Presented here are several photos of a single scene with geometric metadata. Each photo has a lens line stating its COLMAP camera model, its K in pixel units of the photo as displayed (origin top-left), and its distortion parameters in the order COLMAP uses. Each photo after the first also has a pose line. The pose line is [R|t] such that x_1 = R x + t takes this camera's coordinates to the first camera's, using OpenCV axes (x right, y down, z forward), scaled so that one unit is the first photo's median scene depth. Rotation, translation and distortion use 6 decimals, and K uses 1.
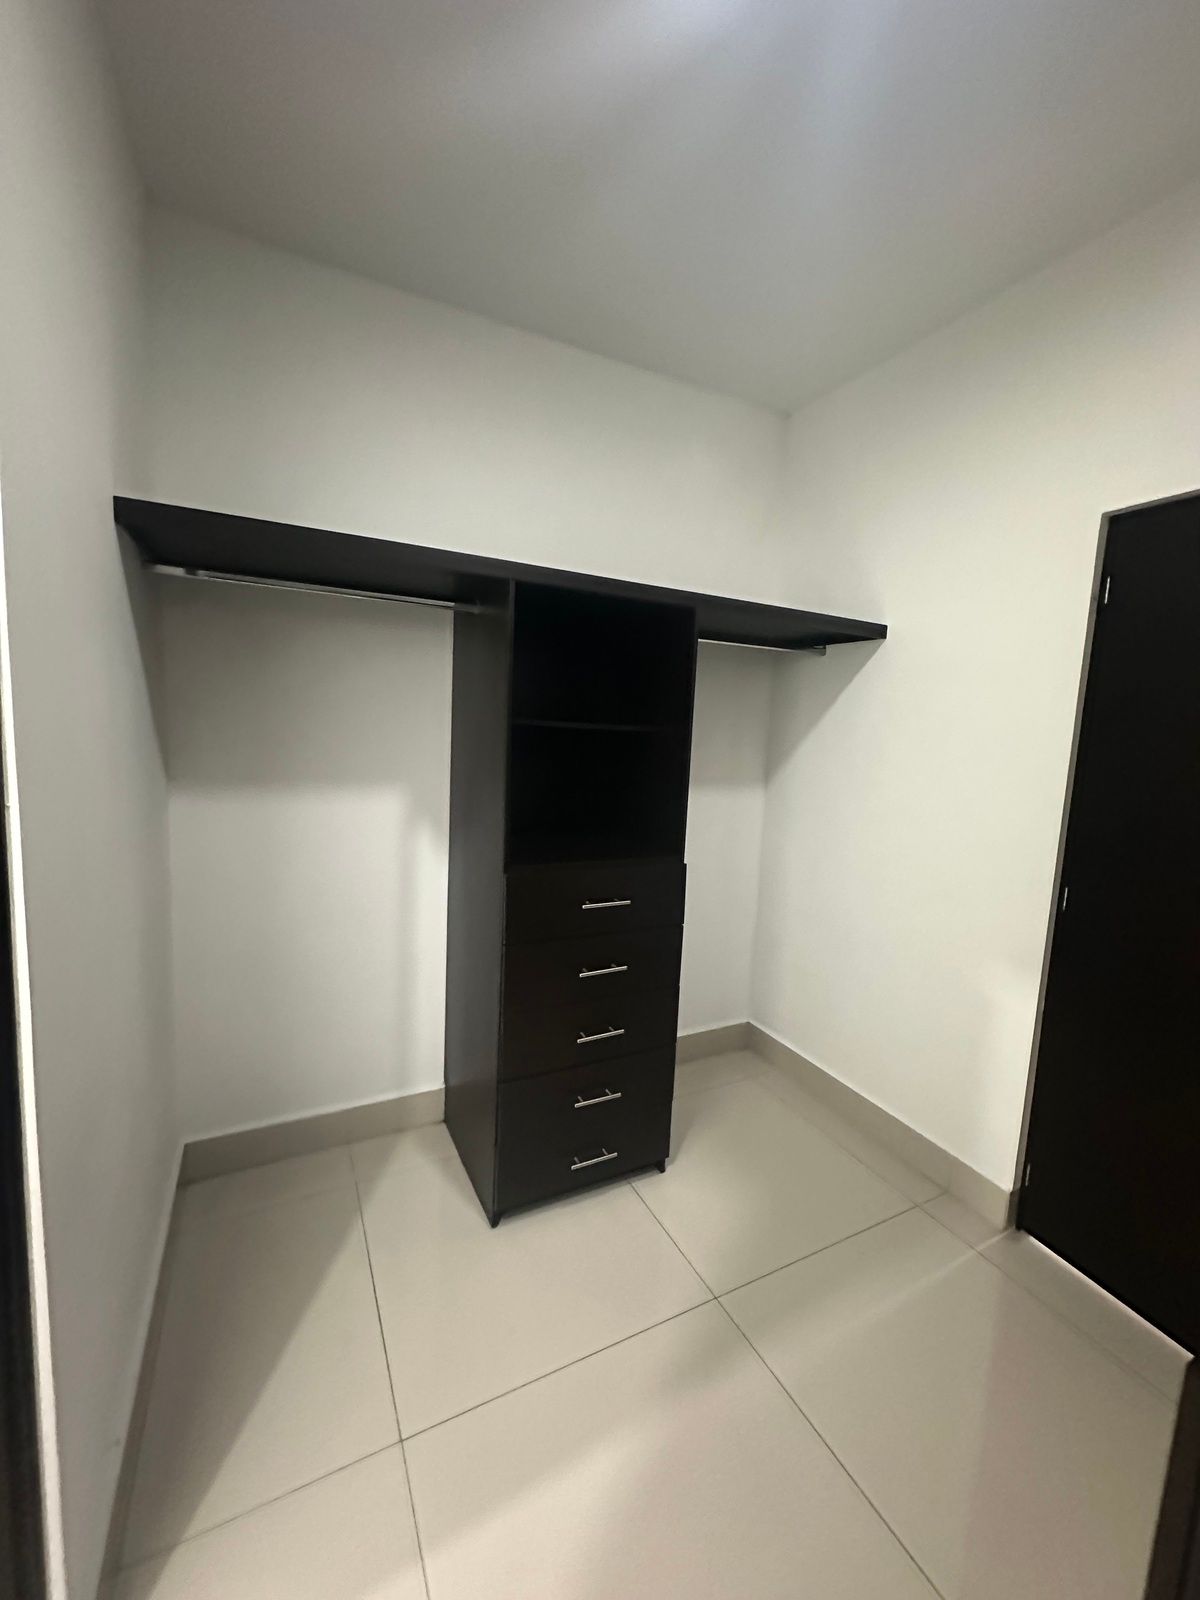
lens RADIAL K [[639.6, 0, 605.2], [0, 639.6, 800.3], [0, 0, 1]] dist [0.000735, 0.000158]
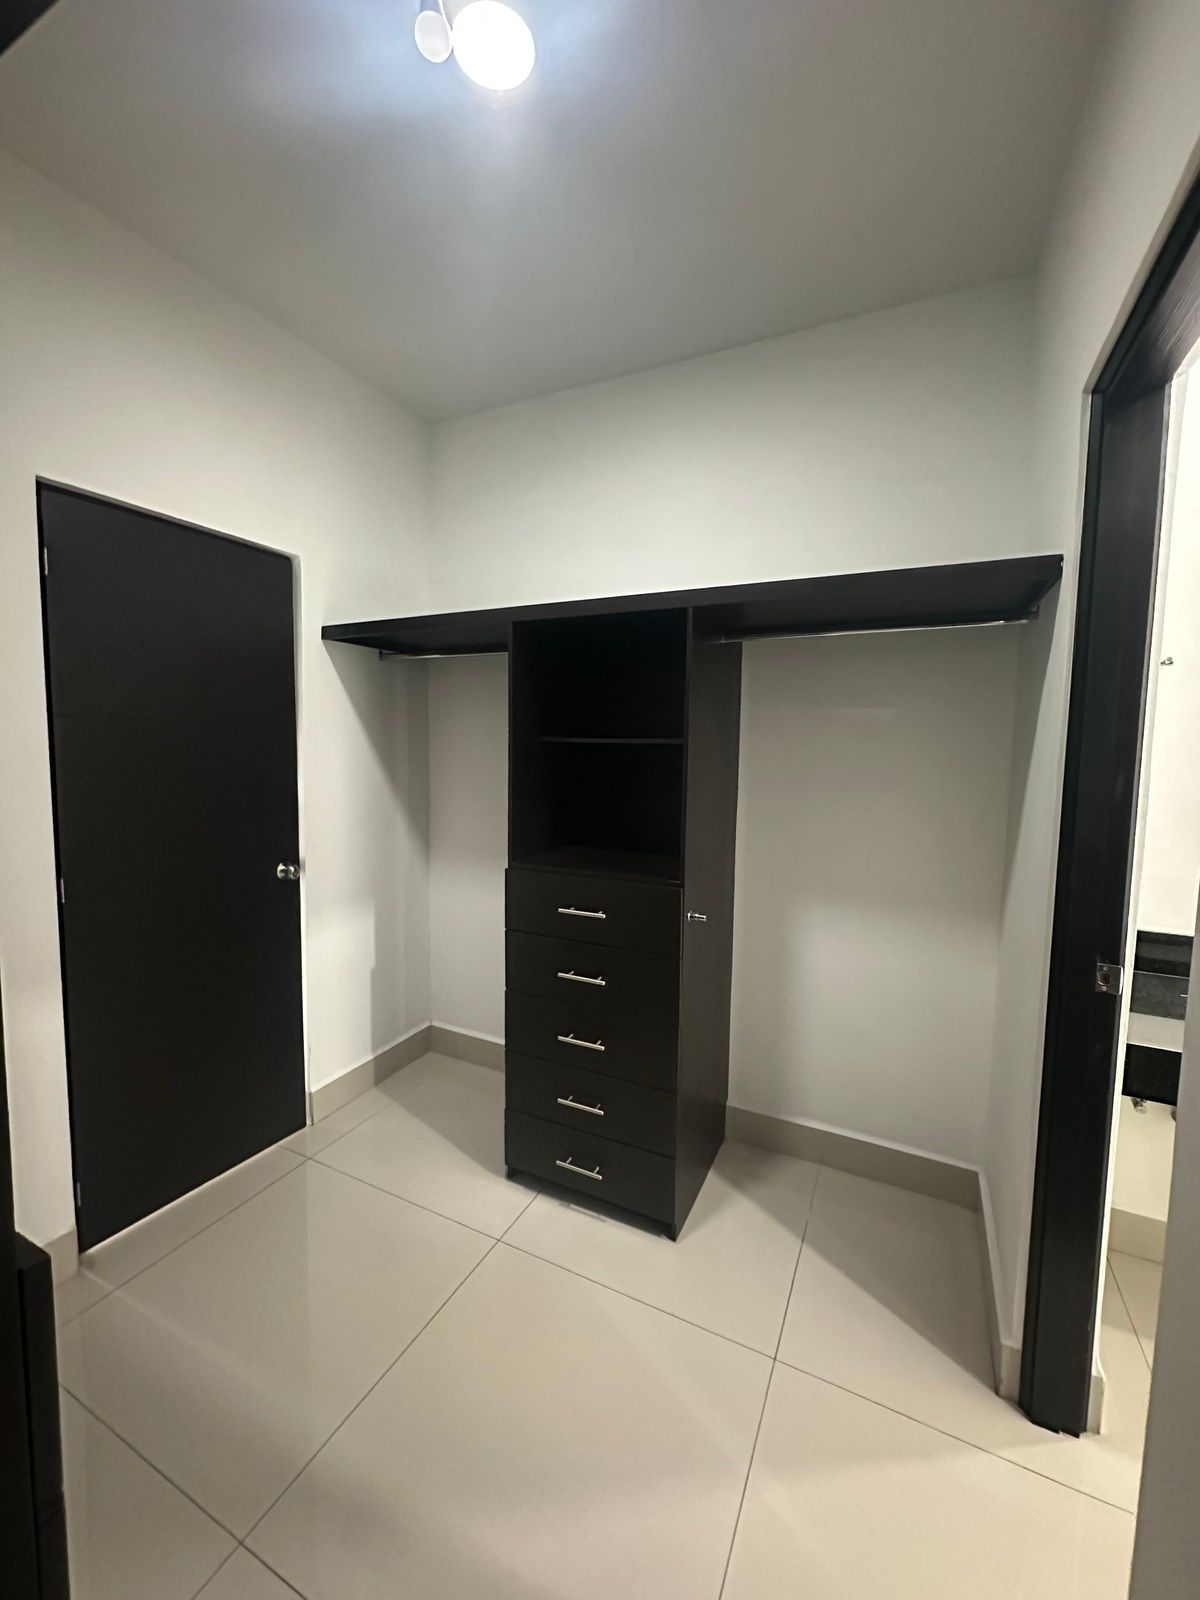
lens RADIAL K [[639.6, 0, 605.2], [0, 639.6, 800.3], [0, 0, 1]] dist [0.000735, 0.000158]
pose [[0.603141, 0.029403, -0.797093, 0.811765], [-0.076179, 0.996876, -0.020871, -0.002115], [0.793989, 0.073310, 0.603496, 0.389176]]
